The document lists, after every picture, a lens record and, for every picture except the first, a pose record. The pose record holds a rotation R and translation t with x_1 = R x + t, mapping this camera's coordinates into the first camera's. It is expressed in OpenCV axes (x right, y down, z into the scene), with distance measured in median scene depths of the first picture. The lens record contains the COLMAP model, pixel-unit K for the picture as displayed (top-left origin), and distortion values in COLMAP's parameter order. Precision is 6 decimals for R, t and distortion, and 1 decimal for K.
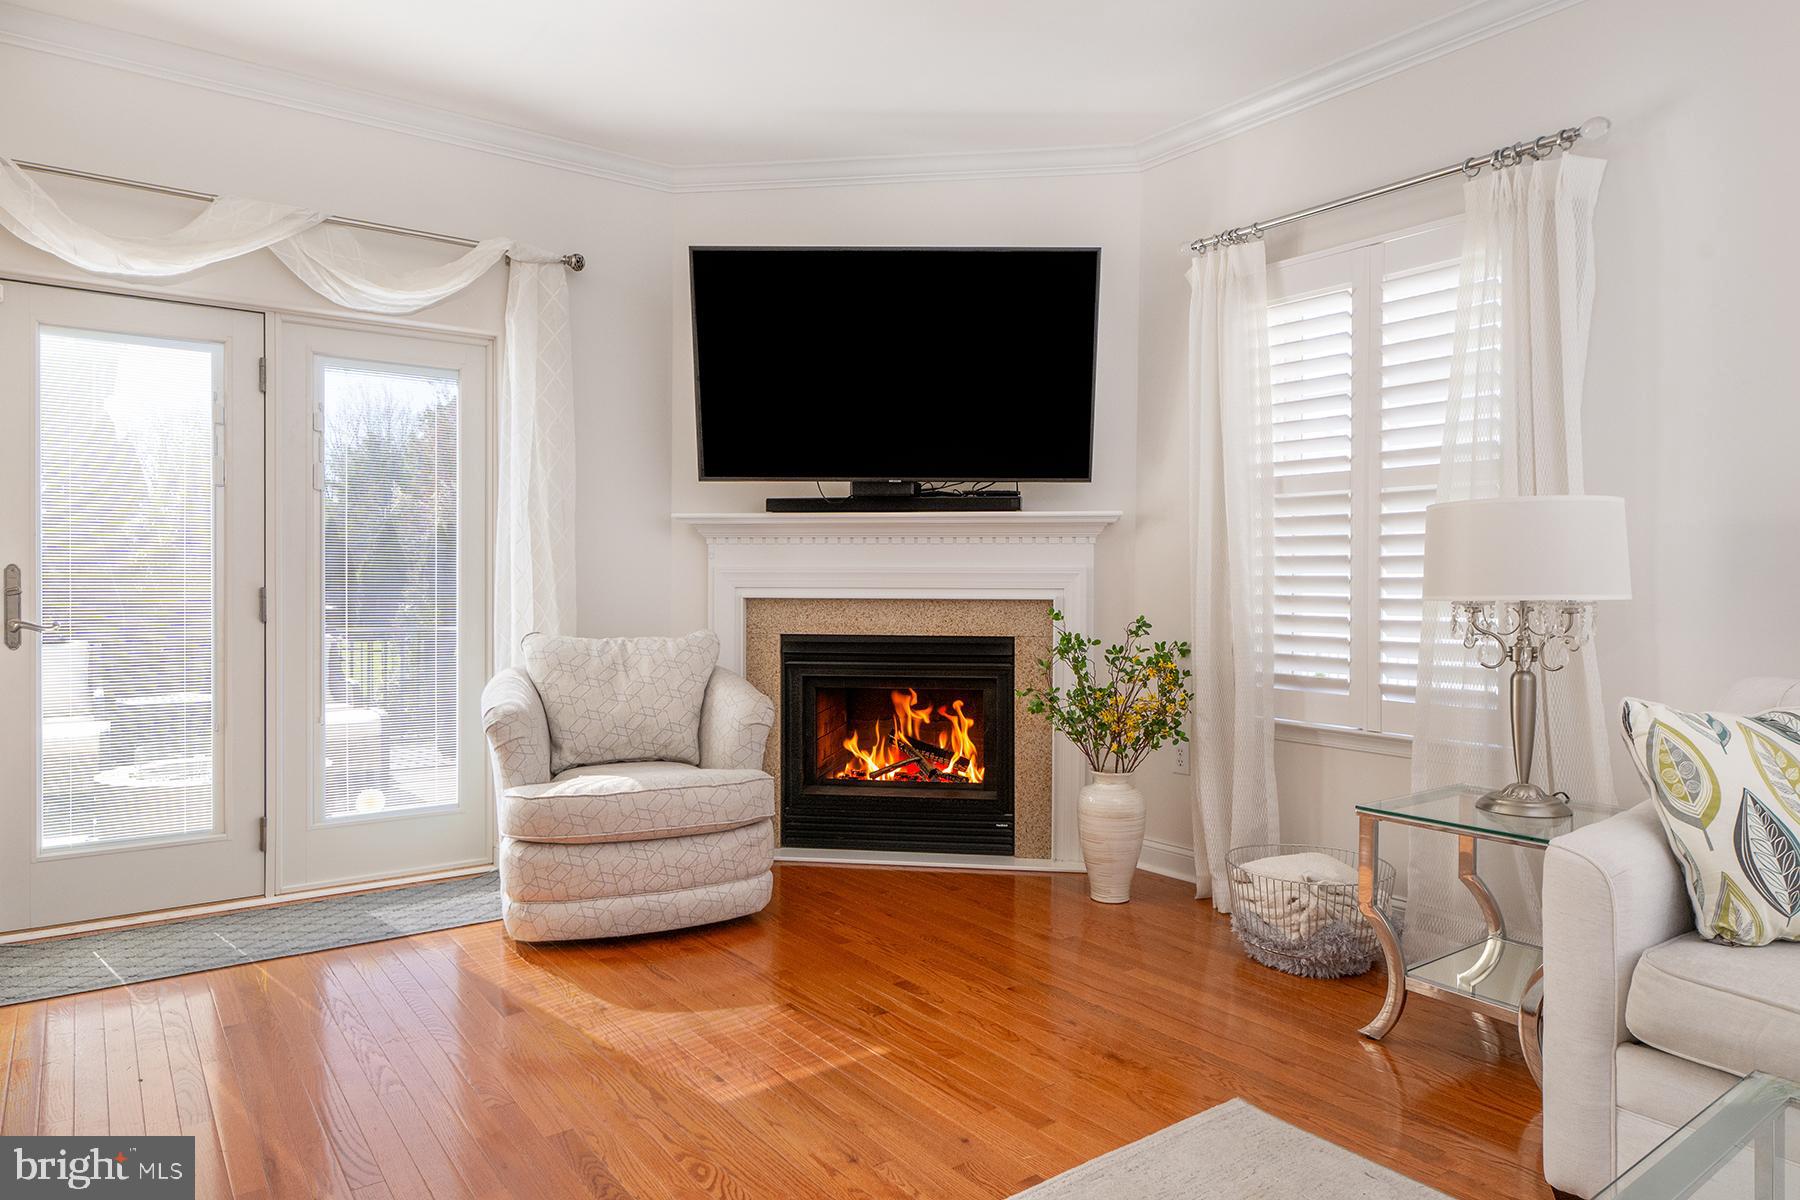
lens RADIAL K [[1114.0, 0, 915.6], [0, 1114.0, 590.9], [0, 0, 1]] dist [0.000604, 0.000238]
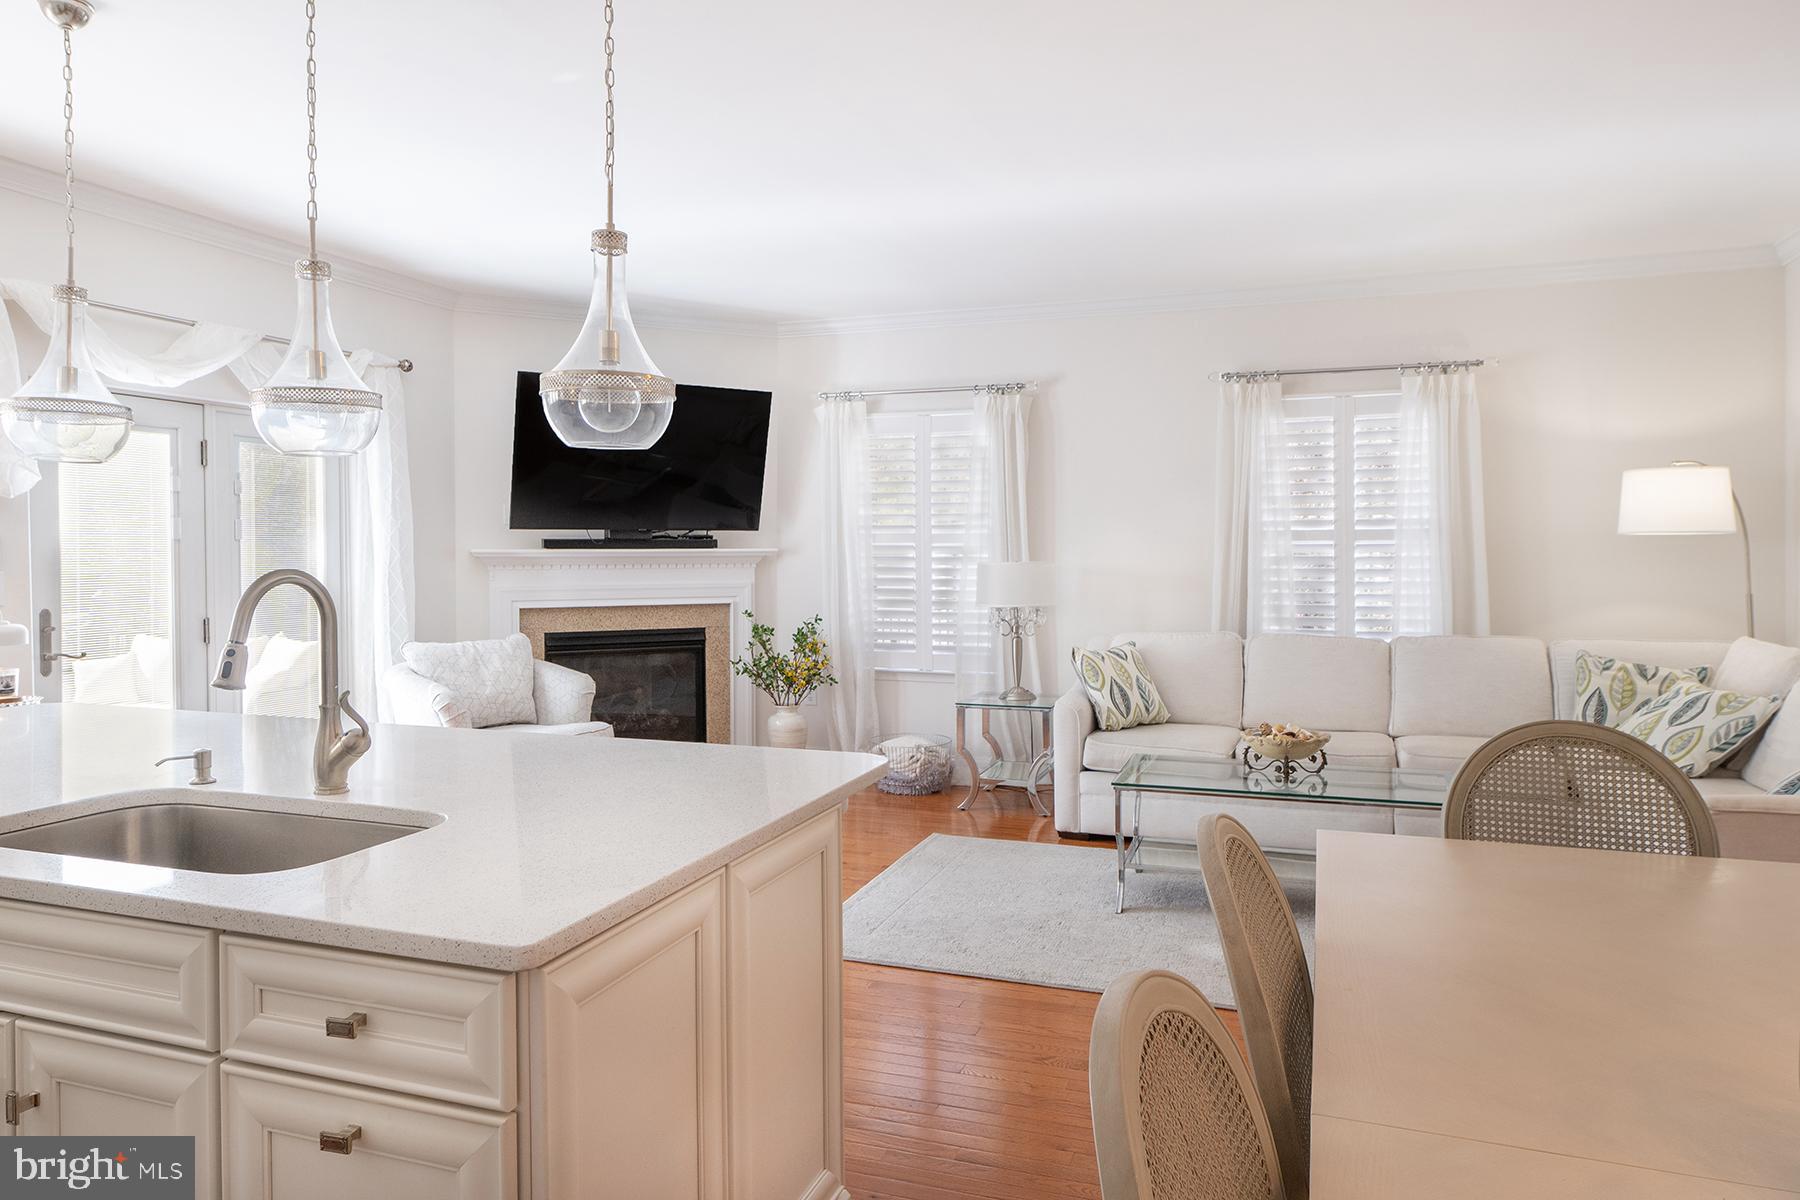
lens RADIAL K [[1114.0, 0, 917.8], [0, 1114.0, 558.7], [0, 0, 1]] dist [0.000604, 0.000238]
pose [[0.830597, -0.010710, 0.556771, -0.607925], [0.010915, 0.999936, 0.002953, -0.064984], [-0.556767, 0.003624, 0.830661, -0.525842]]
